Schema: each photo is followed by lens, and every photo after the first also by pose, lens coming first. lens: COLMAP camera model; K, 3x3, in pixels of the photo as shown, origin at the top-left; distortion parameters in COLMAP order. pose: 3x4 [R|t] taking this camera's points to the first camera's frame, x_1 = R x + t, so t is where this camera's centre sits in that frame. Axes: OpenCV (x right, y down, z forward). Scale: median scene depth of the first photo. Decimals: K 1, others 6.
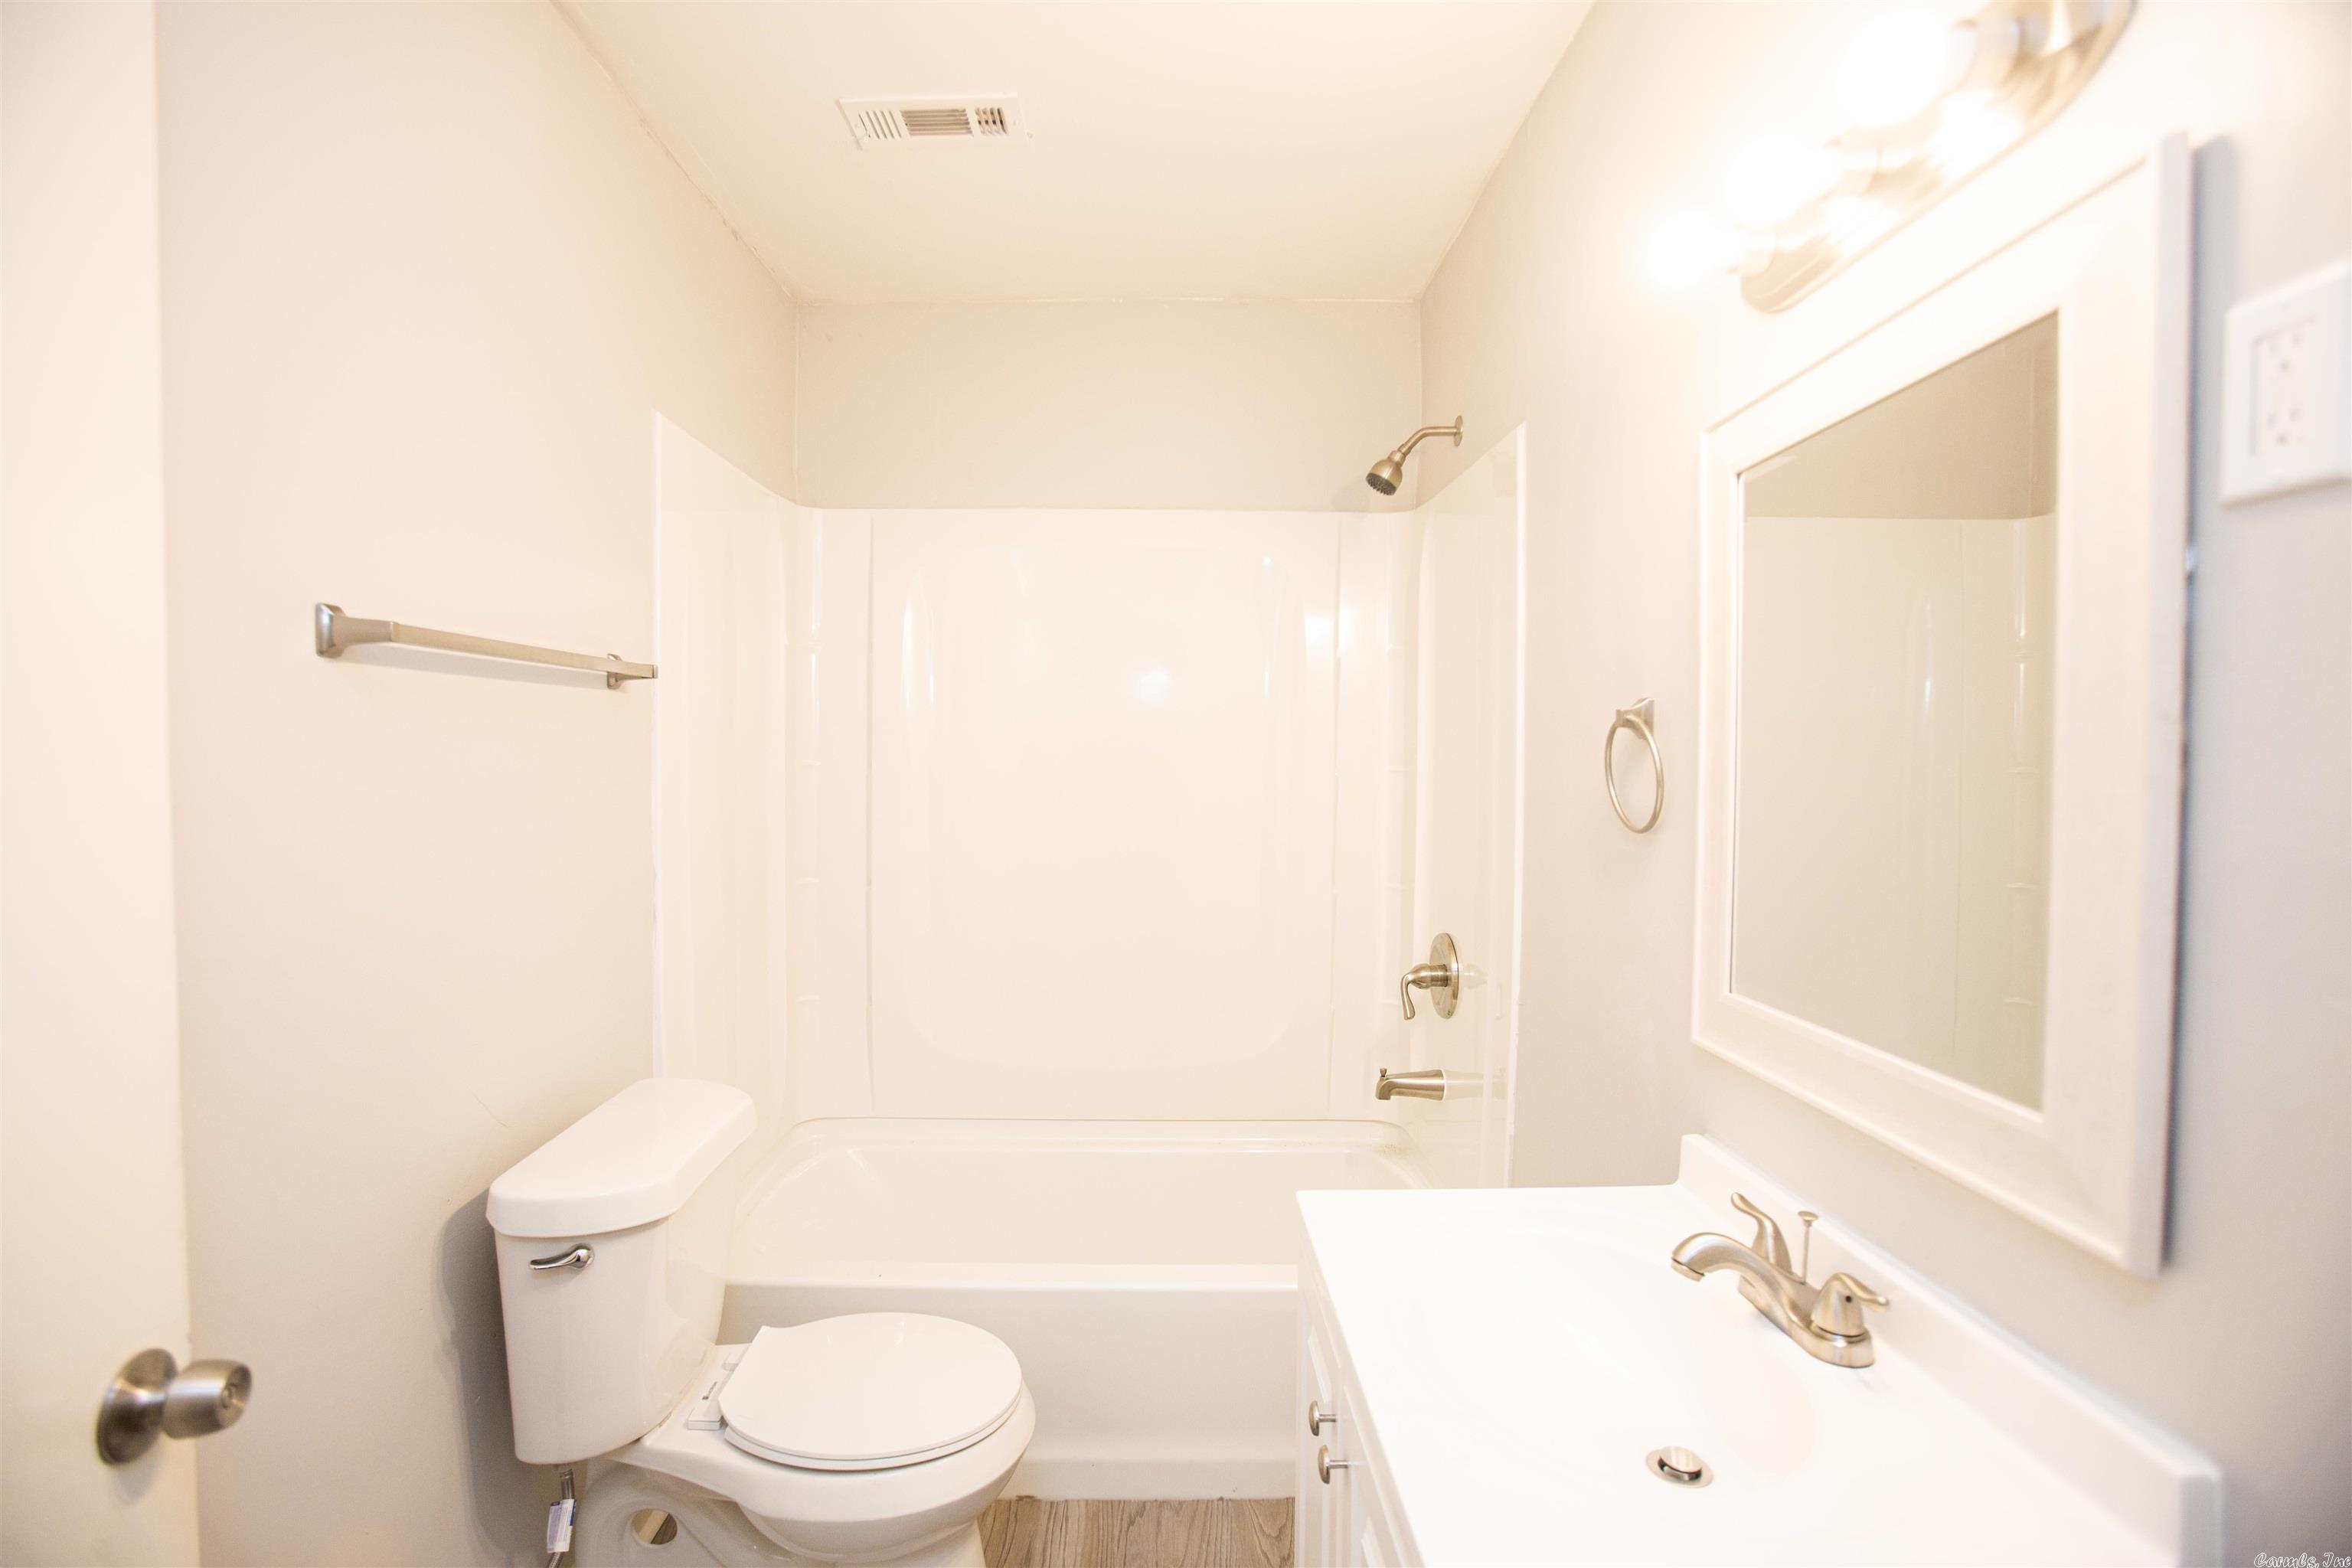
lens RADIAL K [[1097.1, 0, 1173.5], [0, 1097.1, 751.6], [0, 0, 1]] dist [-0.082964, 0.023906]
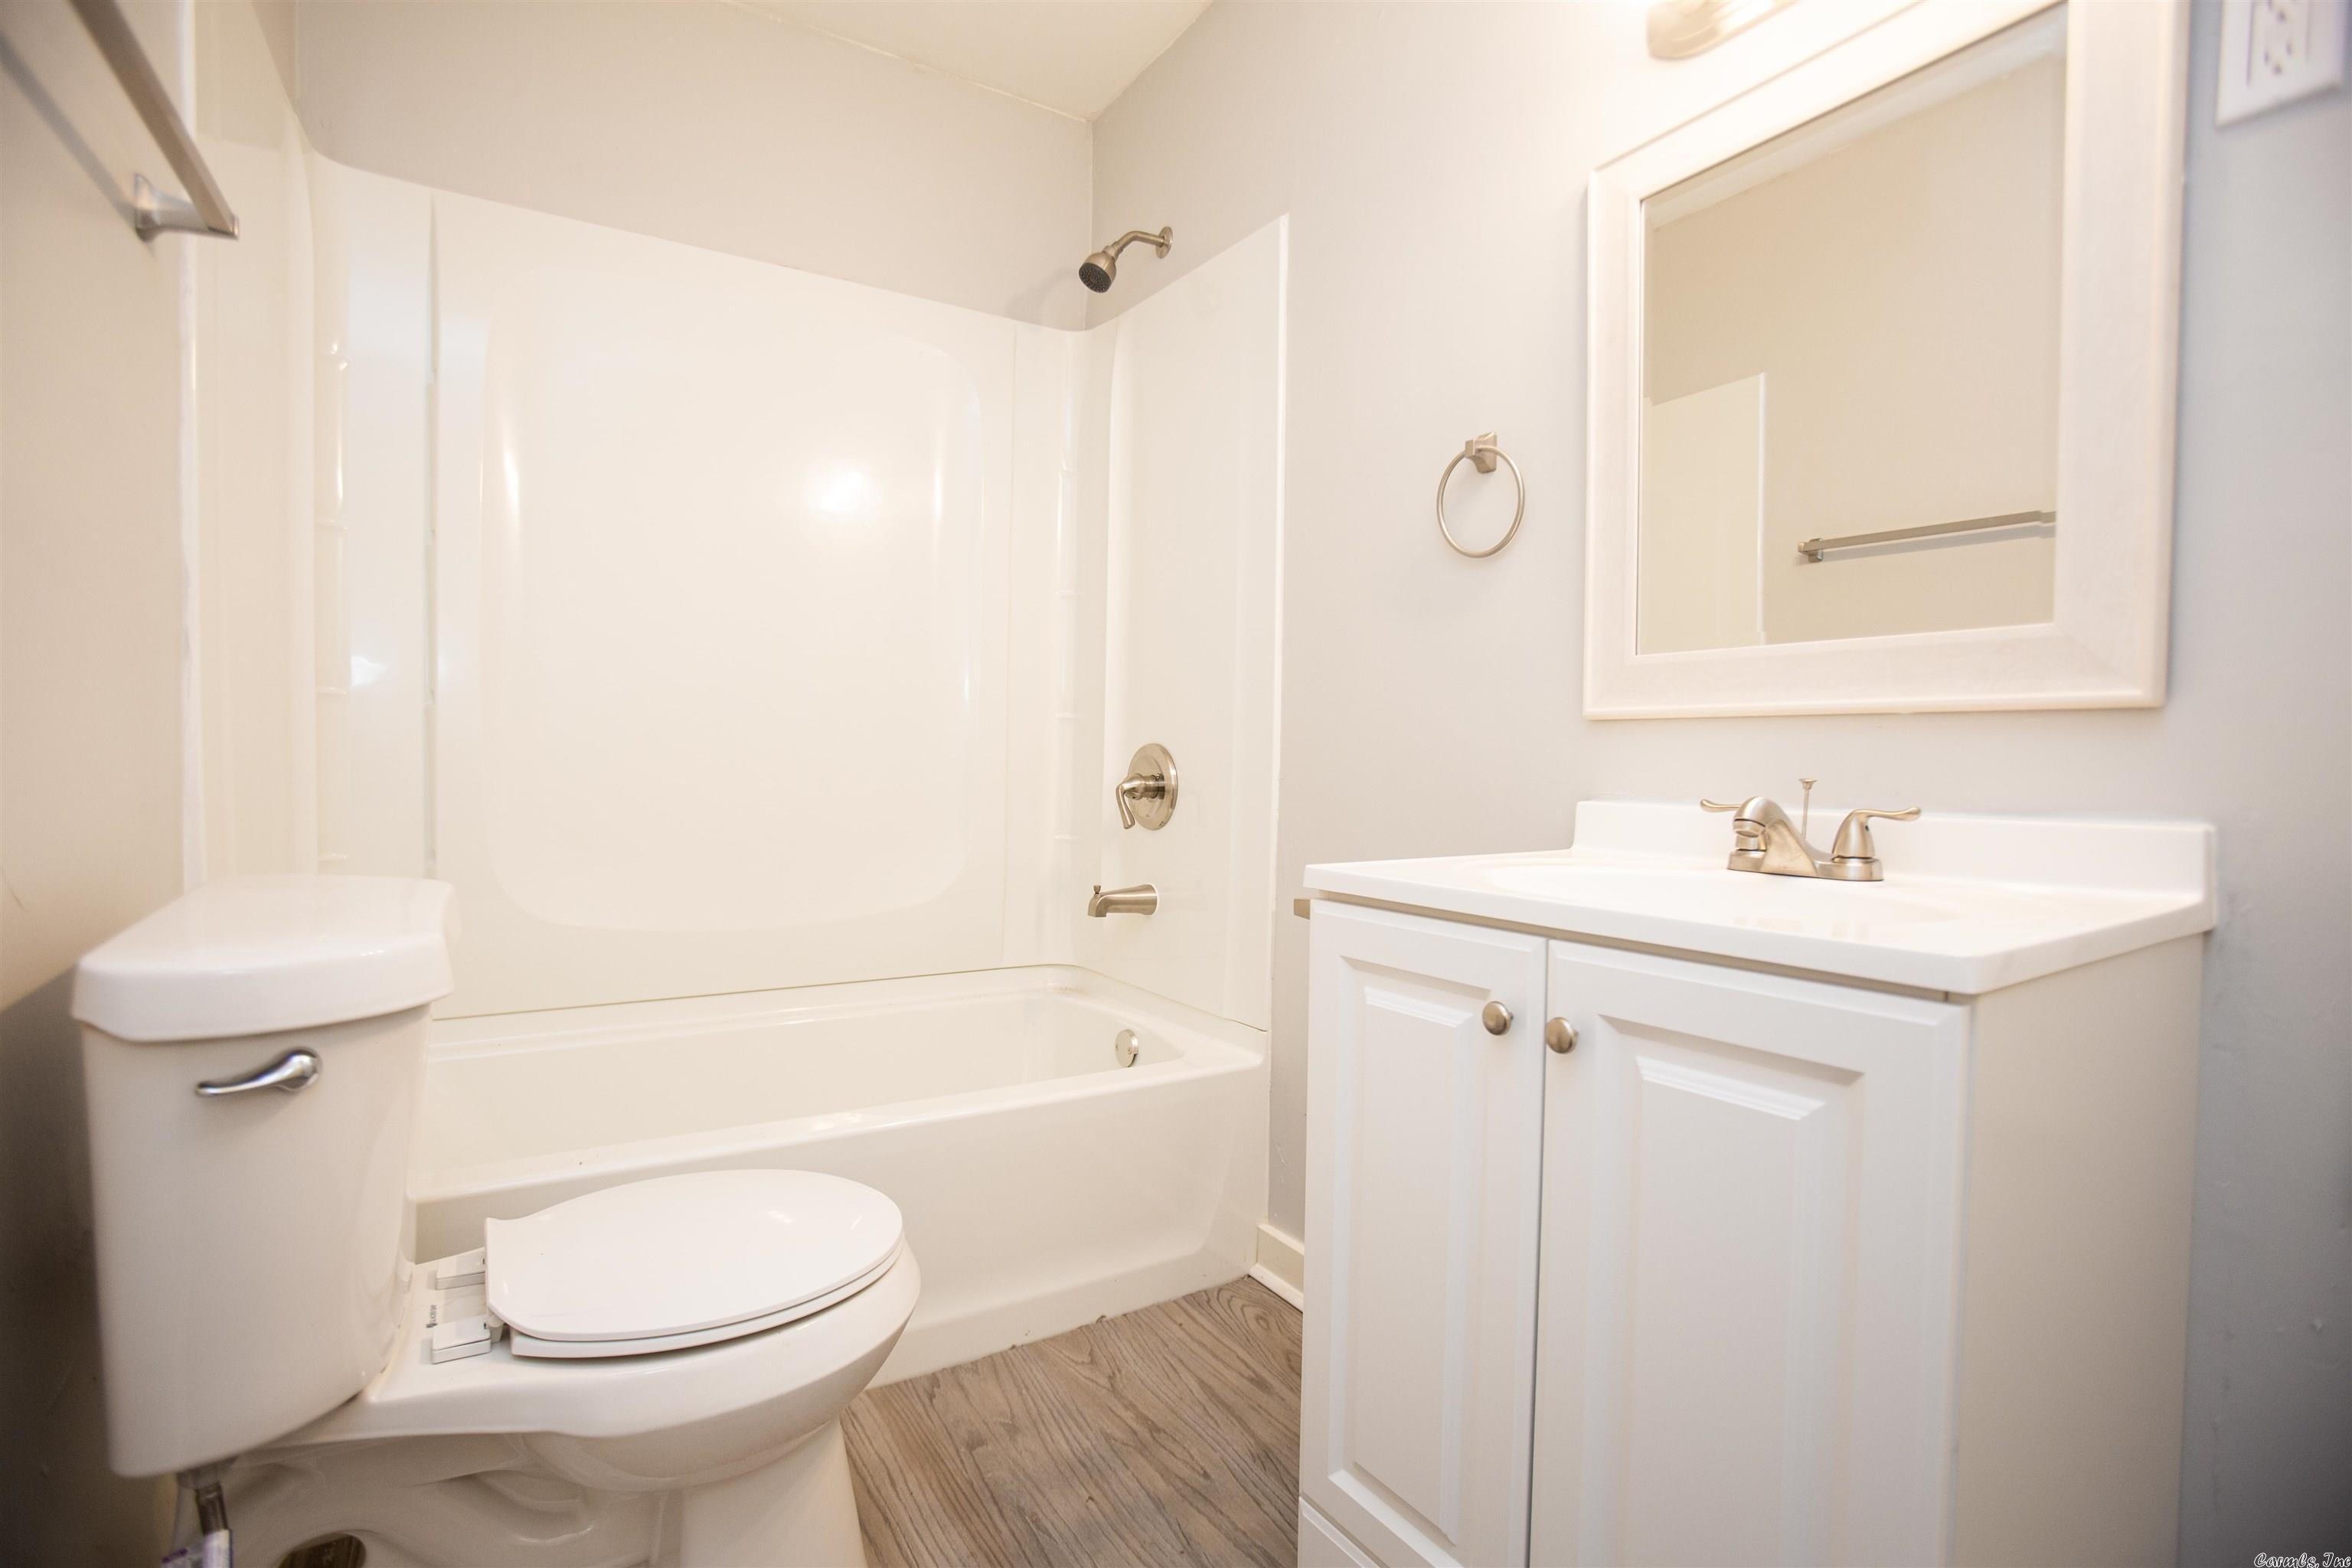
lens RADIAL K [[1098.9, 0, 1164.2], [0, 1098.9, 786.7], [0, 0, 1]] dist [-0.078495, 0.038710]
pose [[0.848895, -0.009649, 0.528473, -0.332721], [-0.007023, 0.999539, 0.029530, 0.218383], [-0.528514, -0.028780, 0.848436, 0.189505]]
